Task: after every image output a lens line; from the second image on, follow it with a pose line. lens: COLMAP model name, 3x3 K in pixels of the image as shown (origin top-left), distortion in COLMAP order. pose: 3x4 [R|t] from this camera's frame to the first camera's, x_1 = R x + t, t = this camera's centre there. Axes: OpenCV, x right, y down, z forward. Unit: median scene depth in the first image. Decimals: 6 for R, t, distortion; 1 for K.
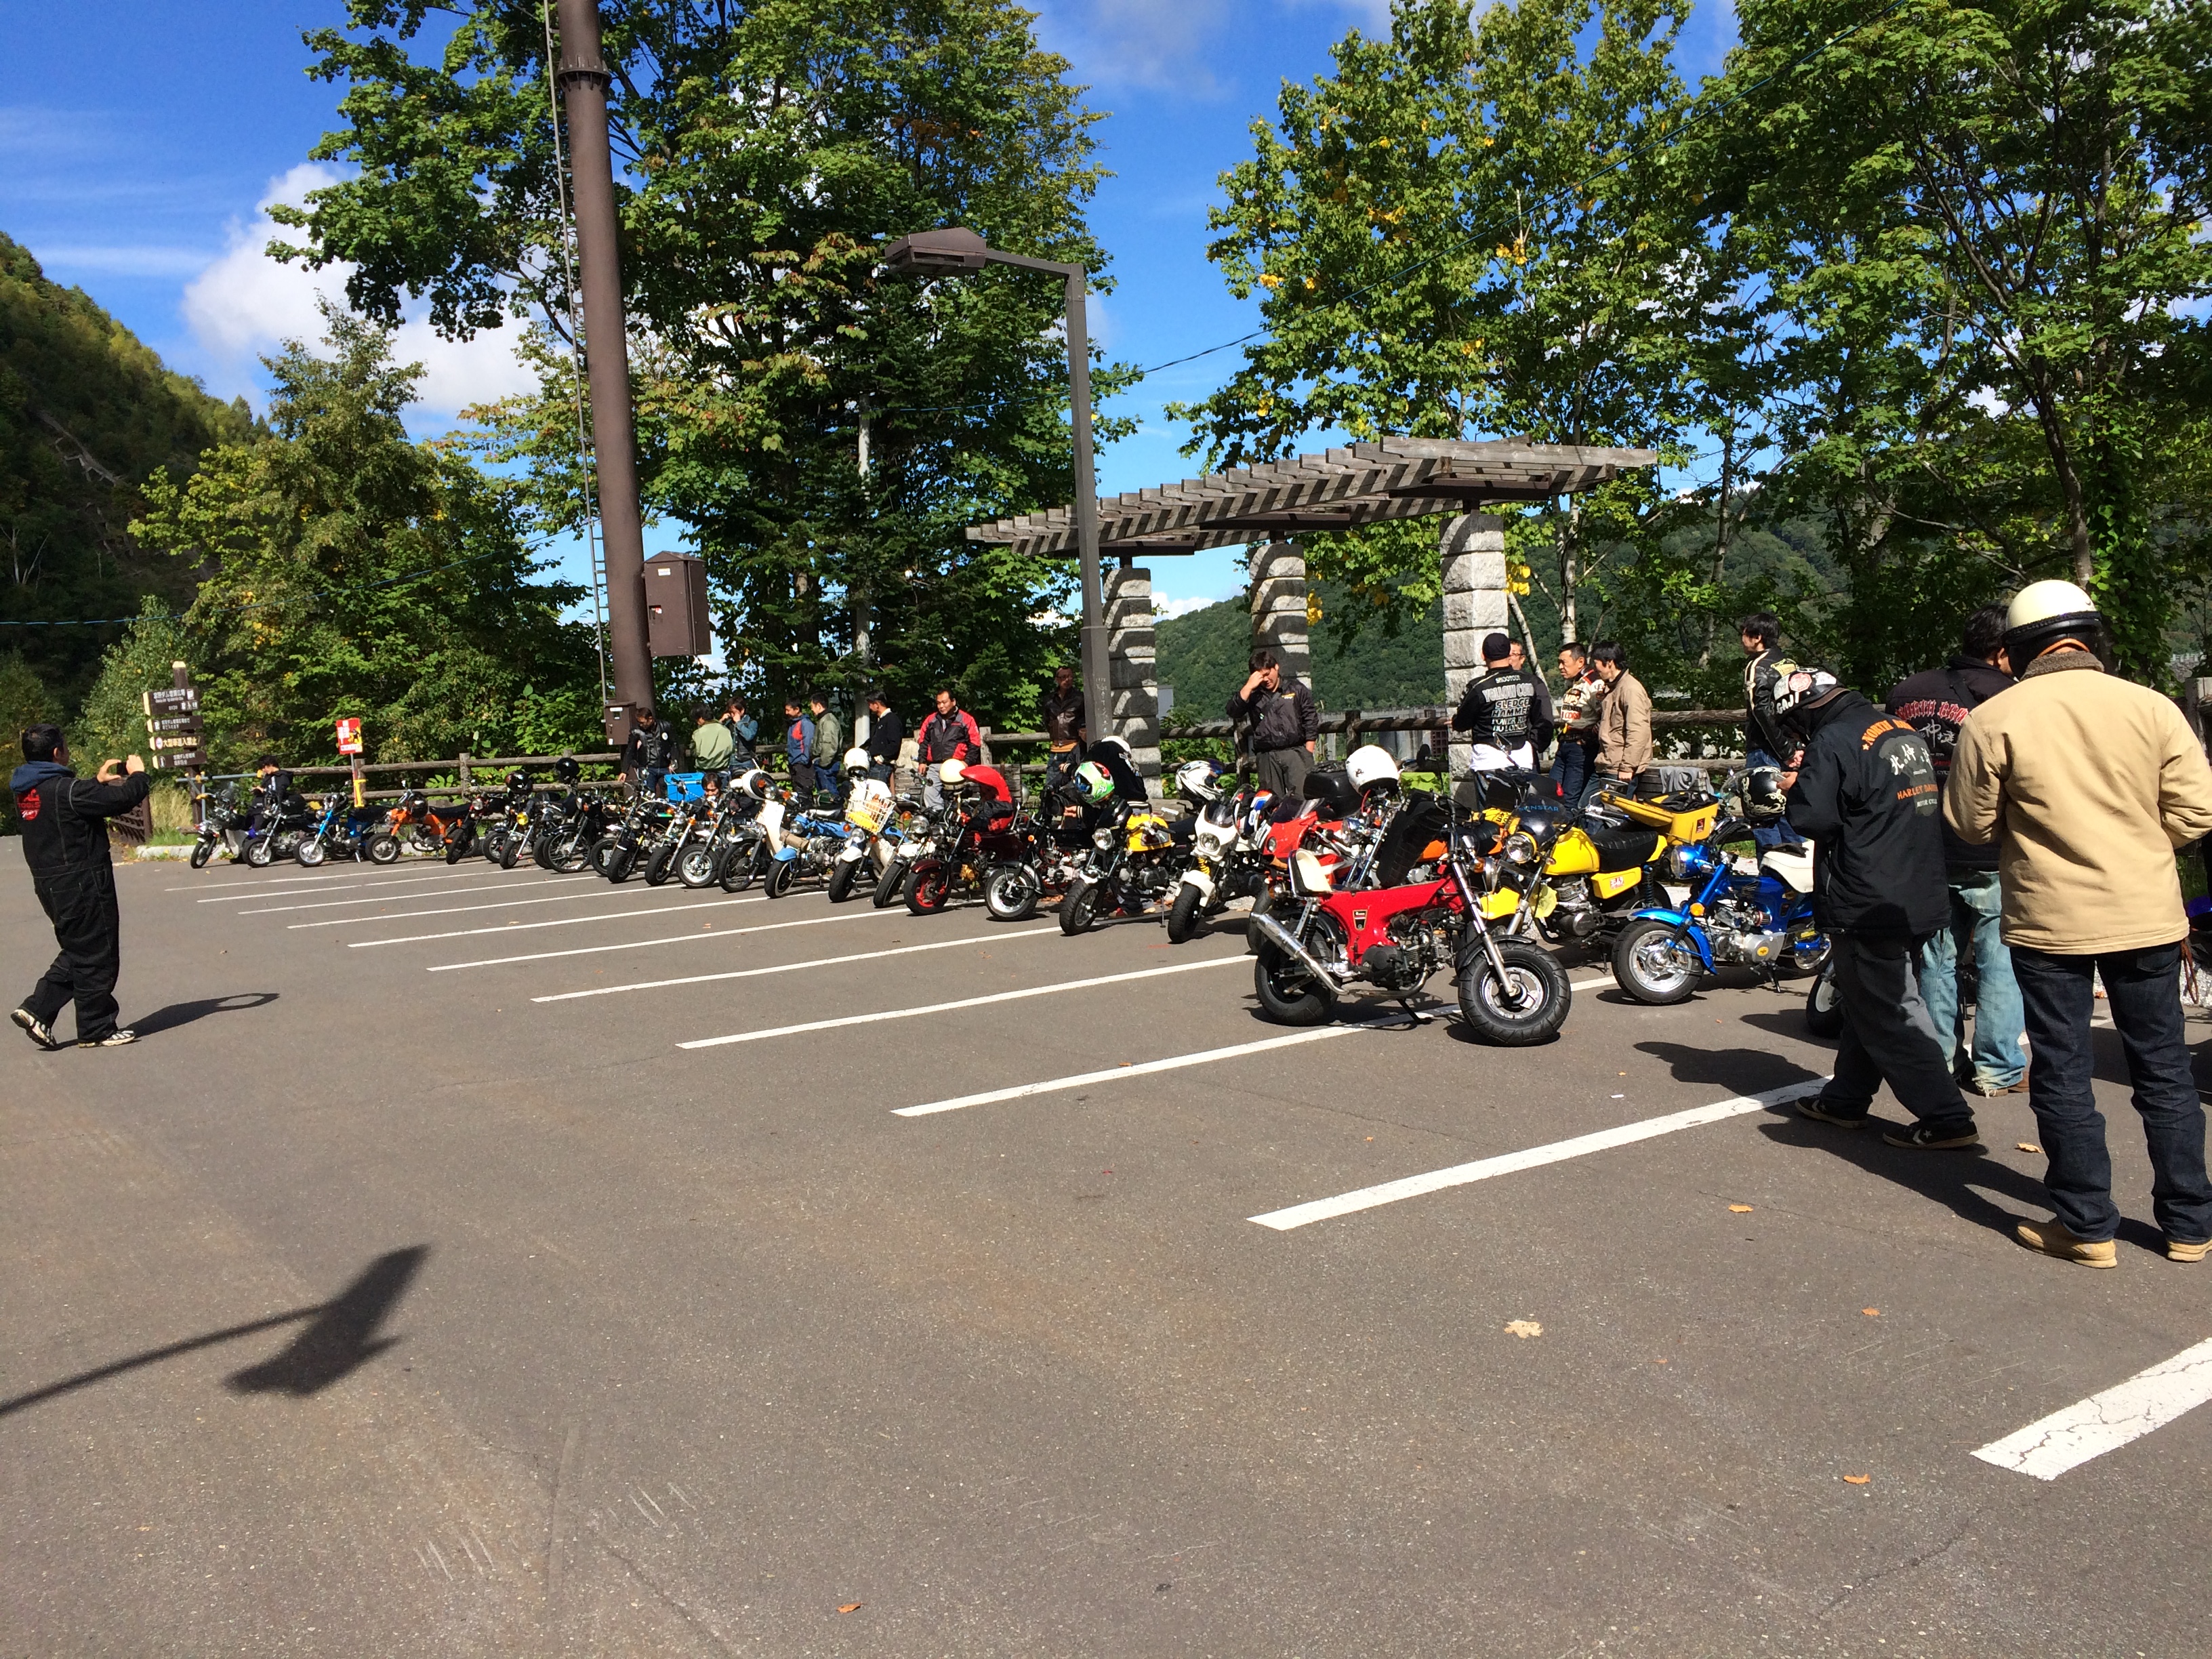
lens RADIAL K [[1881.8, 0, 1117.7], [0, 1881.8, 847.8], [0, 0, 1]] dist [0.045703, -0.054346]
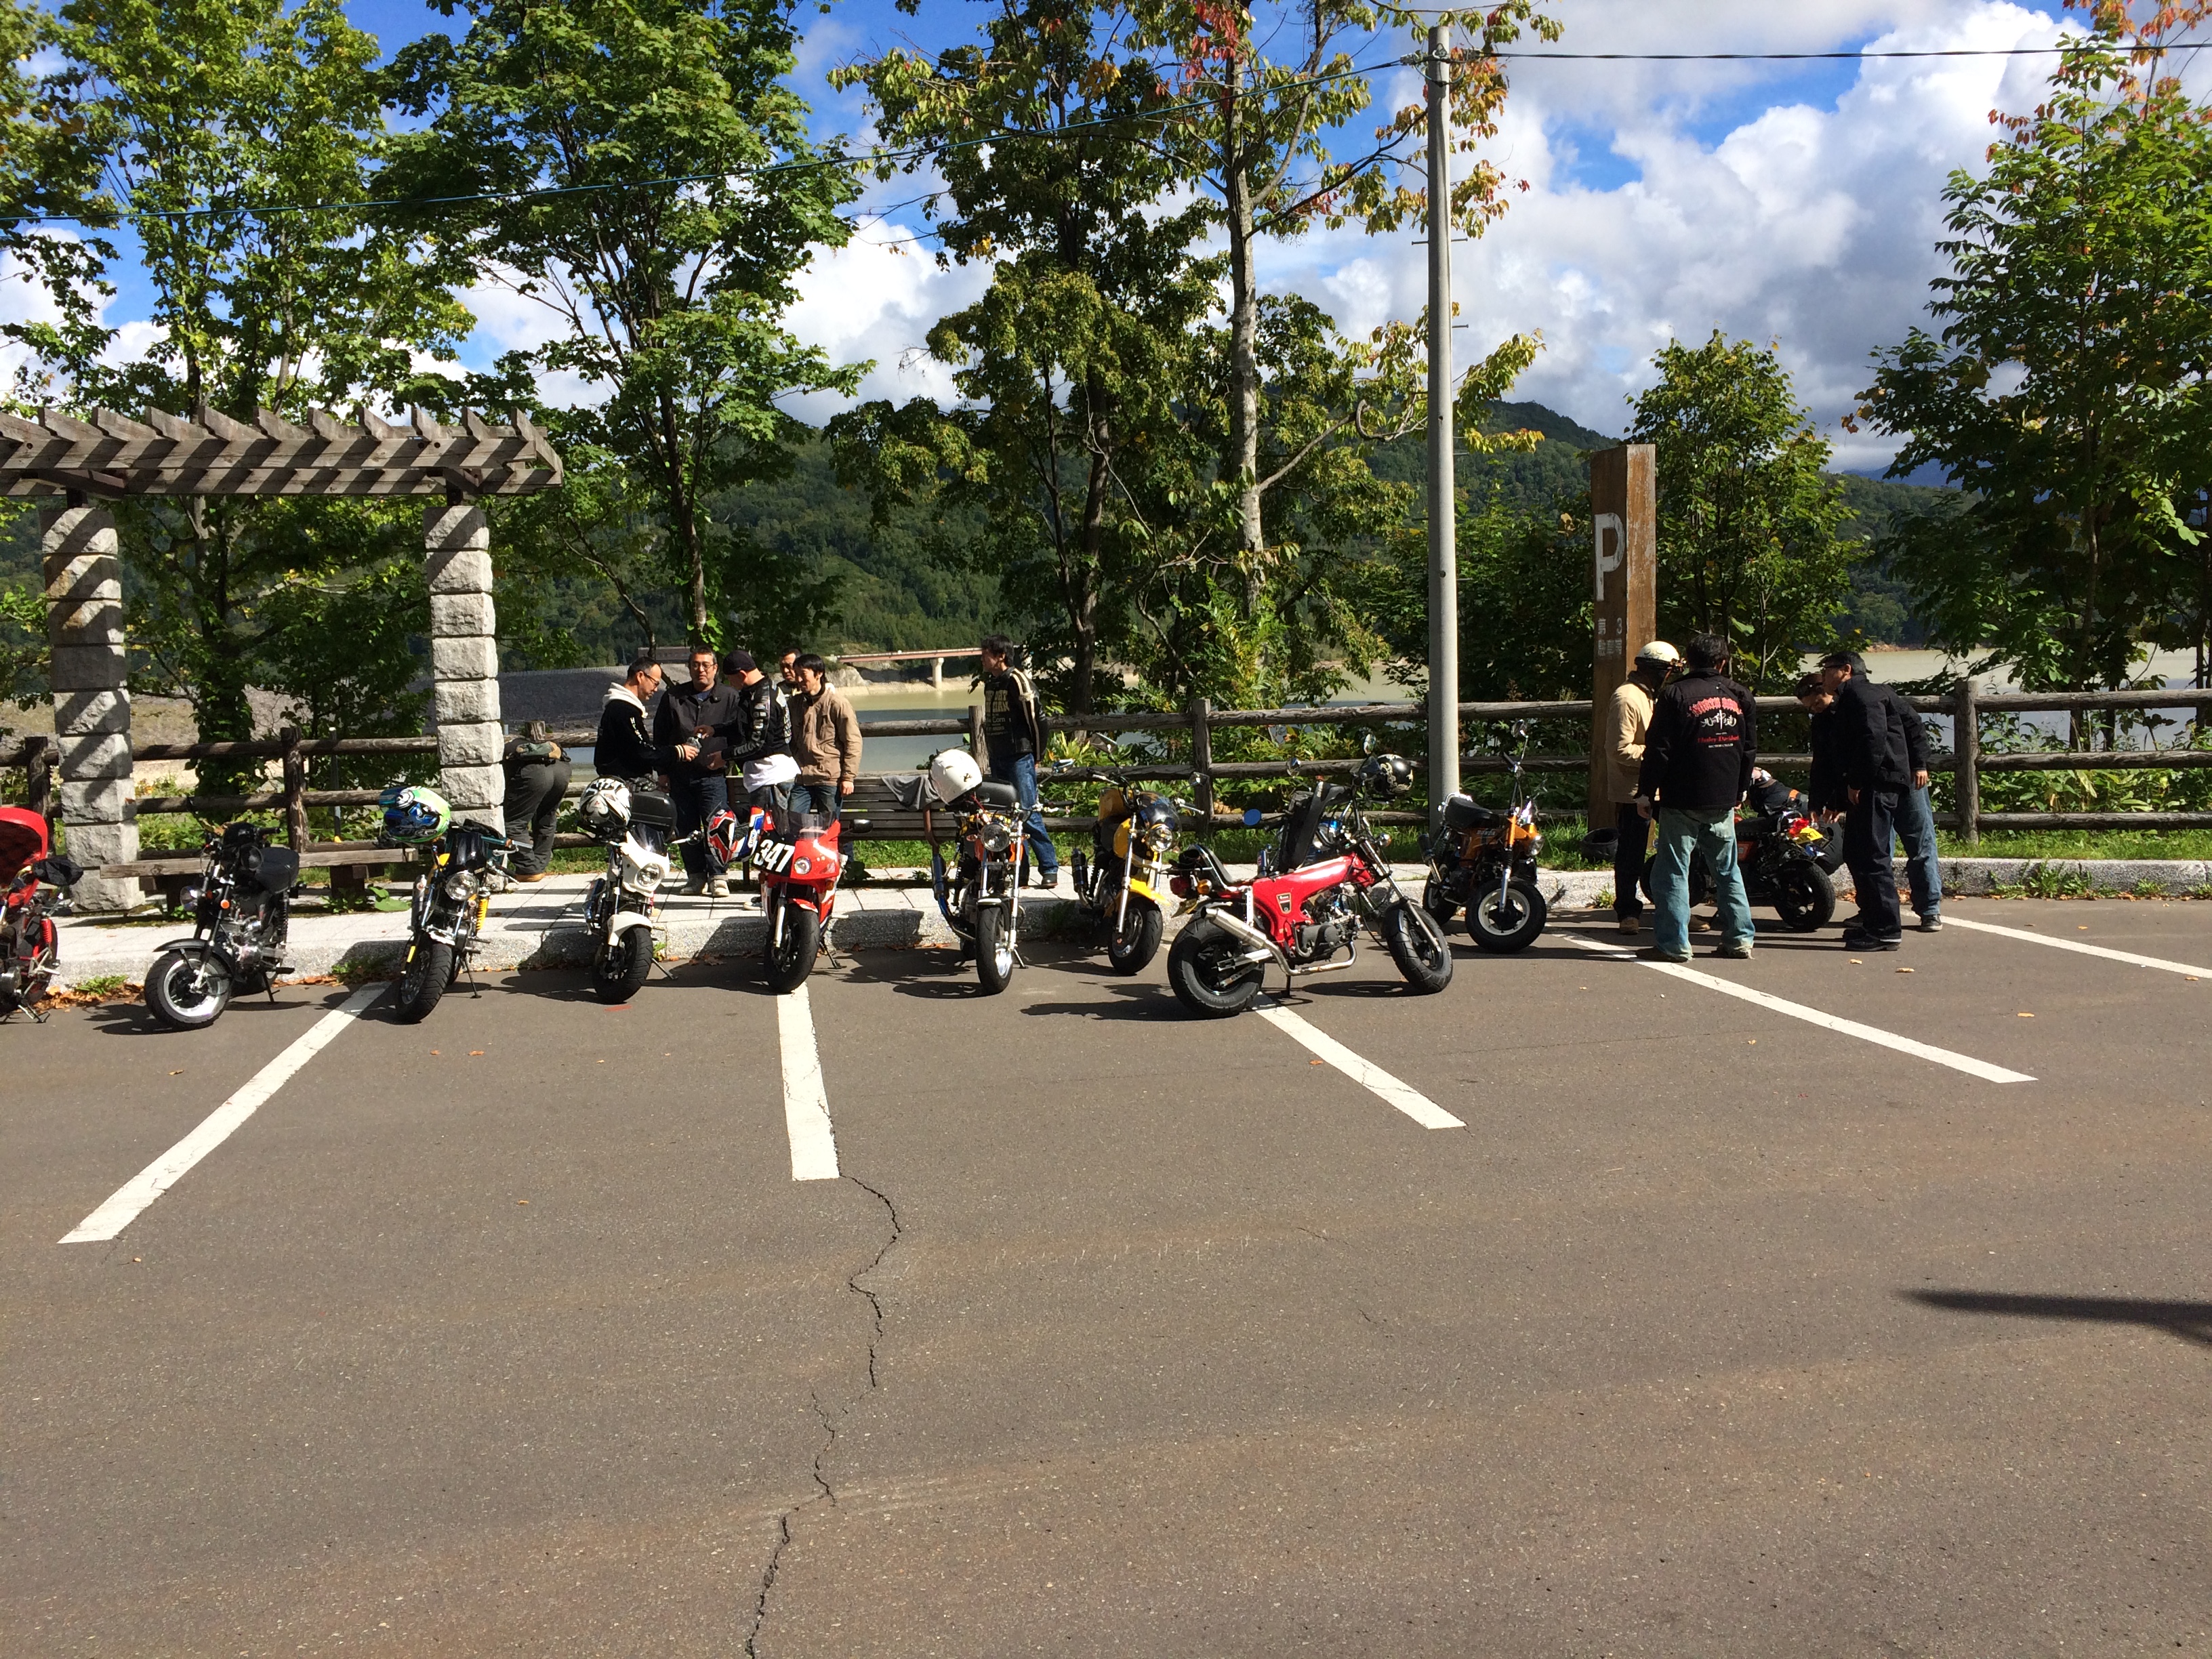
lens RADIAL K [[1881.8, 0, 1111.0], [0, 1881.8, 807.6], [0, 0, 1]] dist [0.045703, -0.054346]
pose [[0.397293, -0.032560, 0.917114, -0.268249], [0.079236, 0.996855, 0.001066, -0.007324], [-0.914265, 0.072245, 0.398624, 0.202809]]
